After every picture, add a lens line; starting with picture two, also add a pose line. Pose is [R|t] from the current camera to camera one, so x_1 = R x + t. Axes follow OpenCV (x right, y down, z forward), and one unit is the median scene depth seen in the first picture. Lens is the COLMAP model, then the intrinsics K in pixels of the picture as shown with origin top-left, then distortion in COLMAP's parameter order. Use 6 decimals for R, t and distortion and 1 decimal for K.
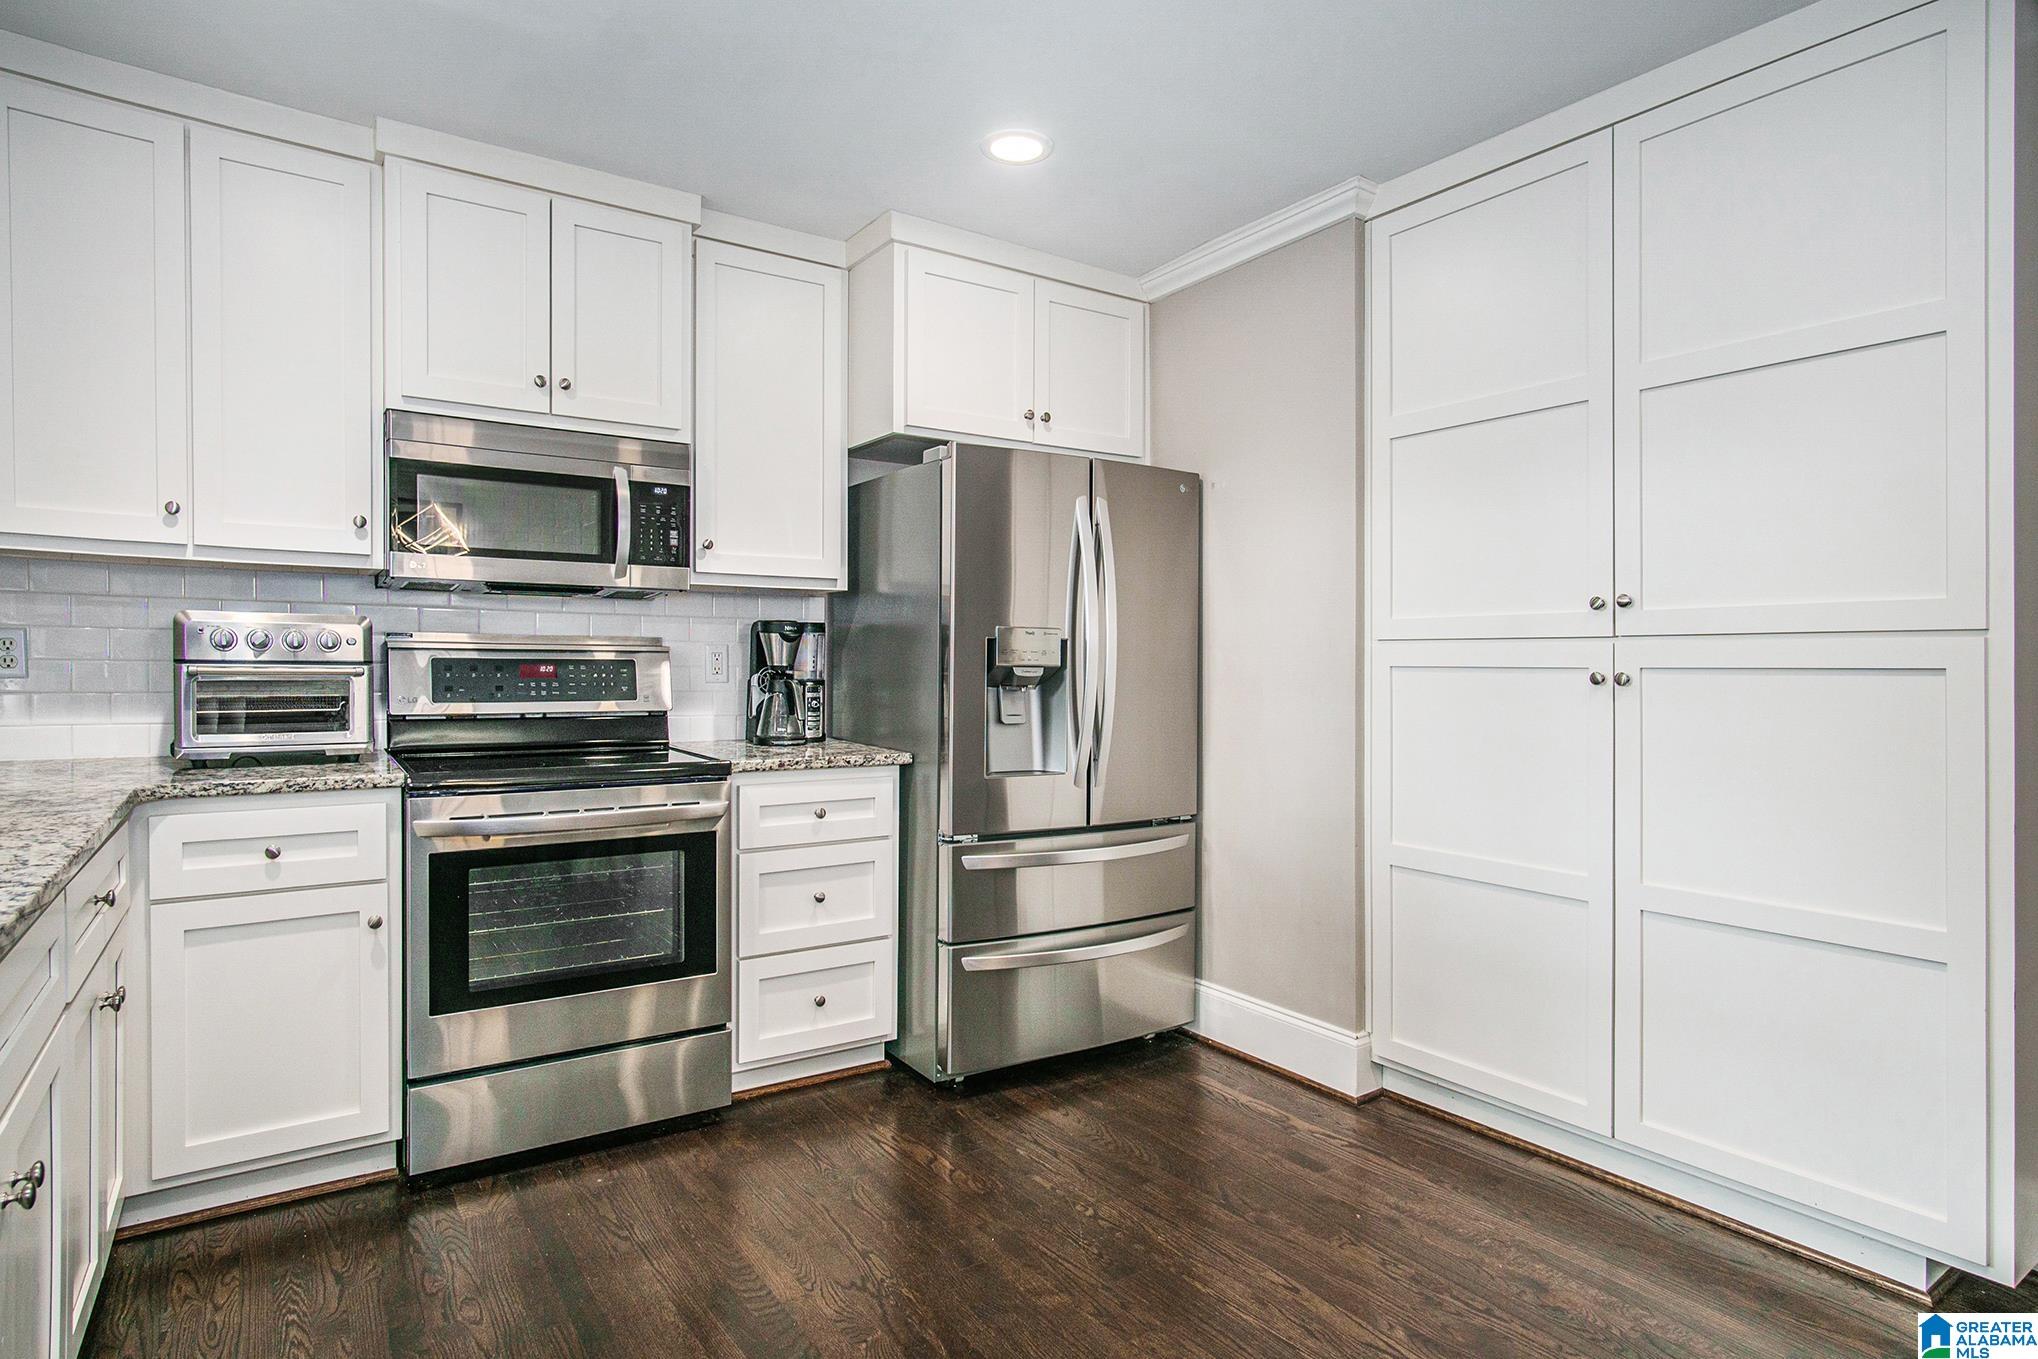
lens RADIAL K [[1121.8, 0, 1006.6], [0, 1121.8, 661.6], [0, 0, 1]] dist [-0.014719, 0.003673]
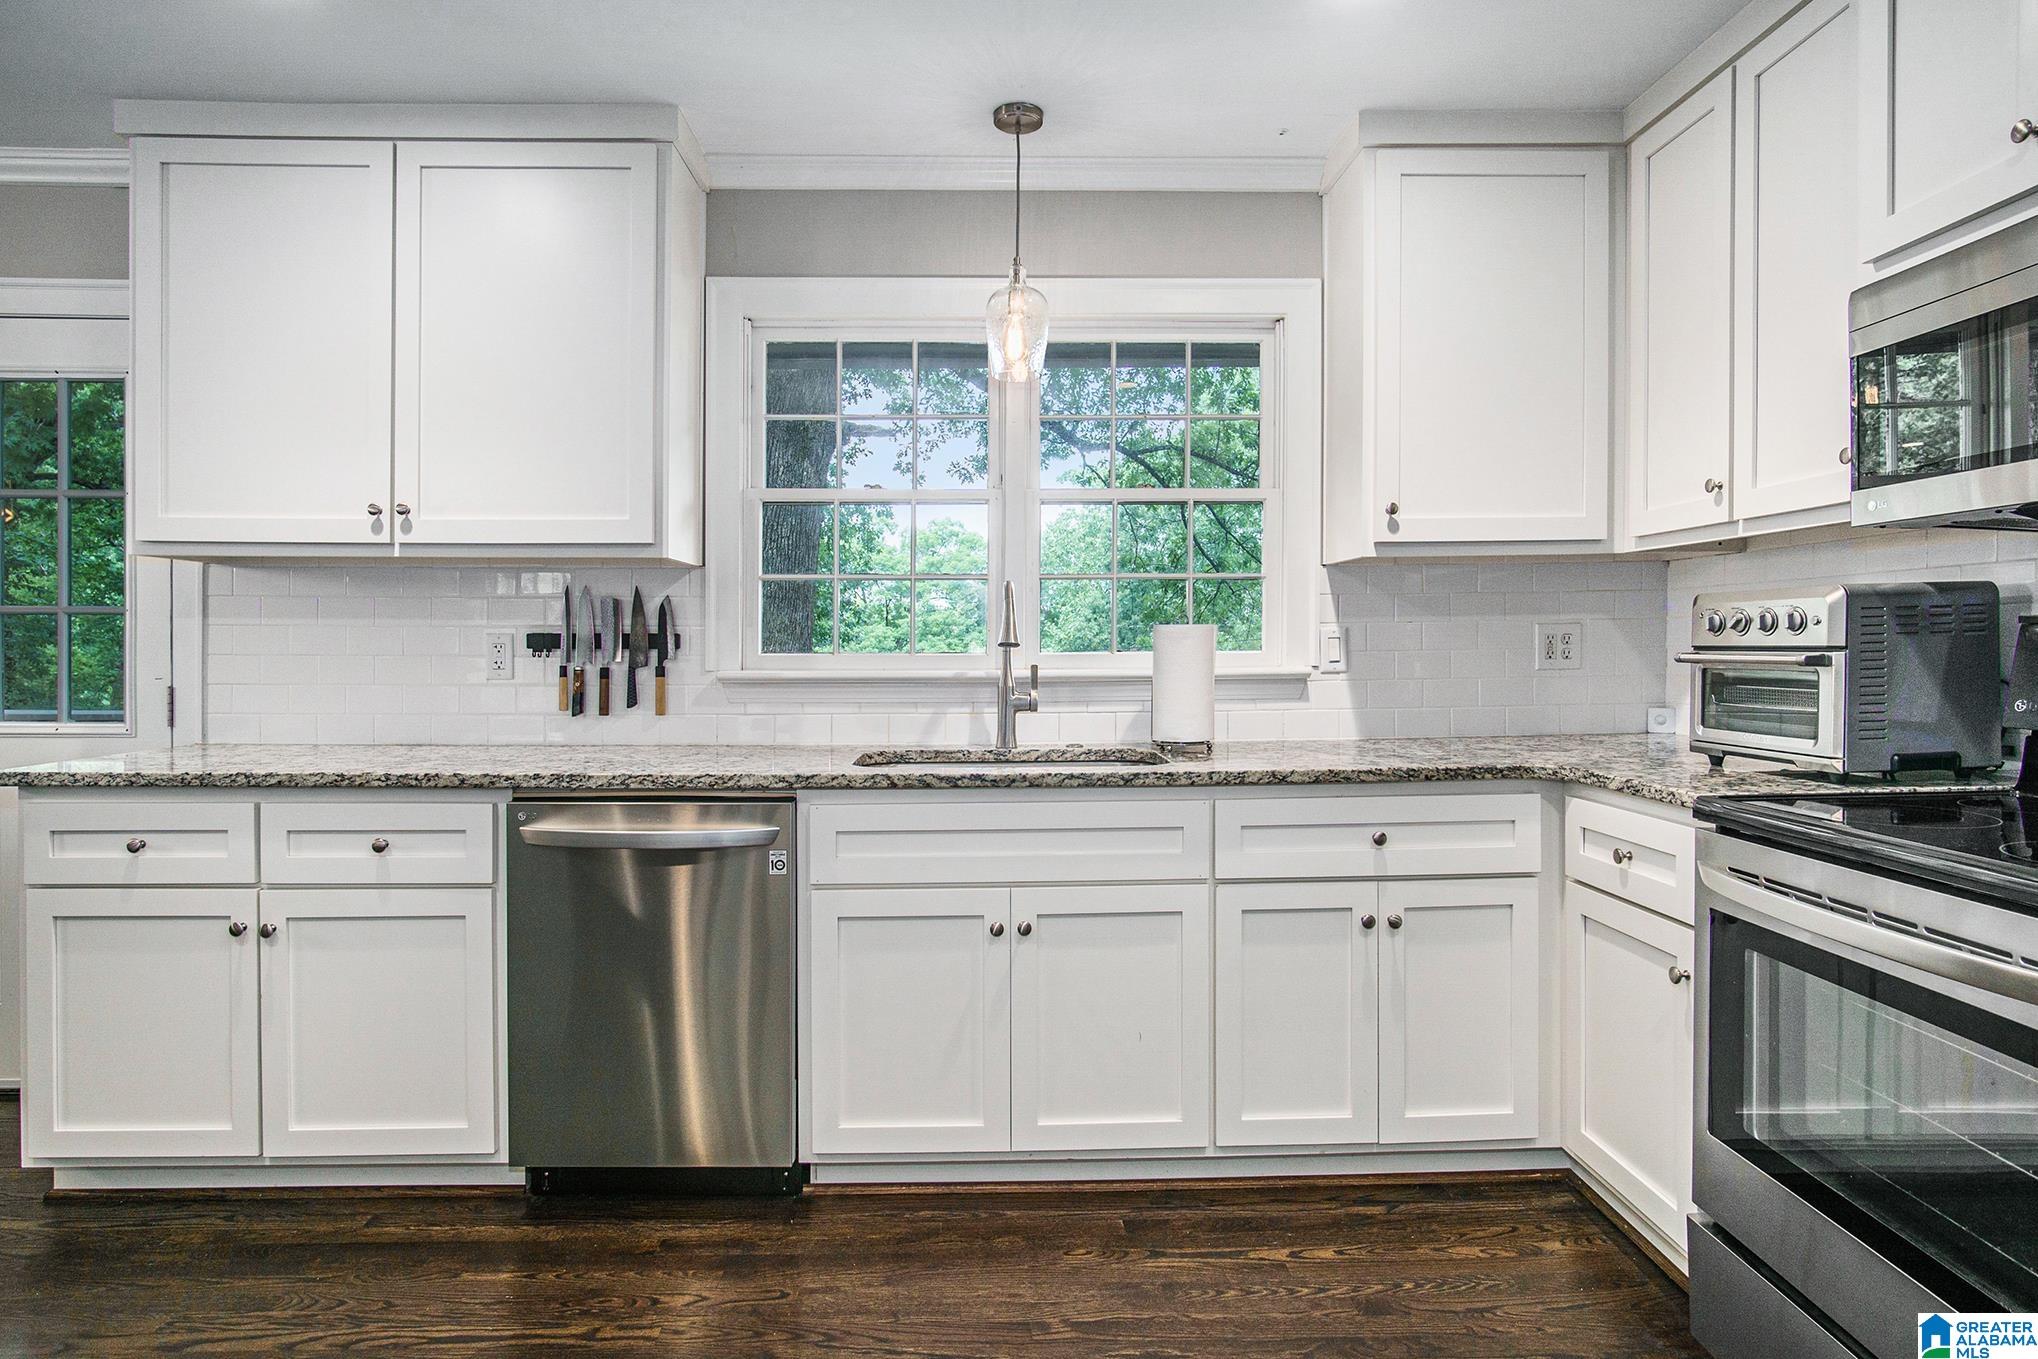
lens RADIAL K [[1121.8, 0, 1016.3], [0, 1121.8, 642.1], [0, 0, 1]] dist [-0.014719, 0.003673]
pose [[-0.567155, -0.012612, -0.823514, 0.283400], [-0.003303, 0.999910, -0.013039, 0.007508], [0.823604, -0.004674, -0.567146, 0.858975]]
